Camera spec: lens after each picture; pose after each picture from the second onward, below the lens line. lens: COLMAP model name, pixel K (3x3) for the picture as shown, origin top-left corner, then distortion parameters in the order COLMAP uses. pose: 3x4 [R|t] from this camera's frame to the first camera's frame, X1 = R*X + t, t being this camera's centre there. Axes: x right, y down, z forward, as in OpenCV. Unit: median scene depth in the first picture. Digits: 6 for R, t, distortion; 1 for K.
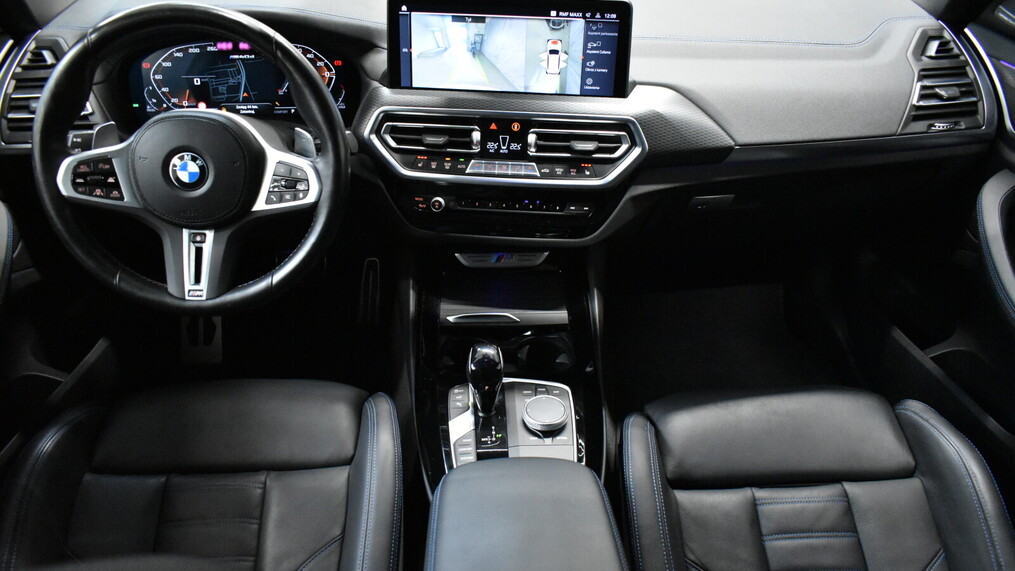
lens RADIAL K [[807.8, 0, 507.5], [0, 807.8, 285.5], [0, 0, 1]] dist [-0.010803, -0.009928]
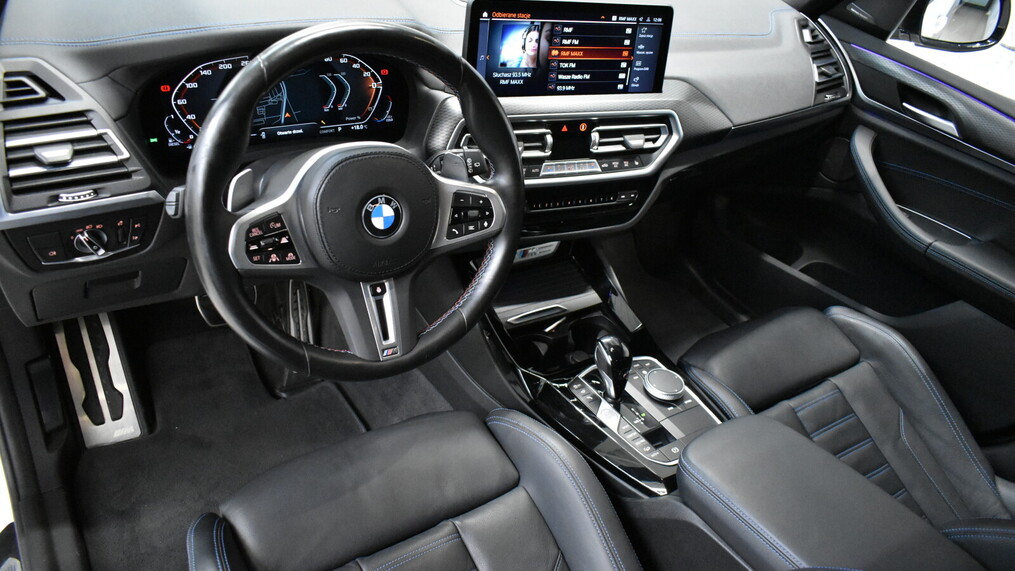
lens RADIAL K [[807.8, 0, 507.5], [0, 807.8, 285.5], [0, 0, 1]] dist [-0.010803, -0.009928]
pose [[0.837193, -0.189775, 0.512927, -0.636213], [0.158776, 0.981811, 0.104102, -0.117748], [-0.523353, -0.005713, 0.852097, 0.157603]]
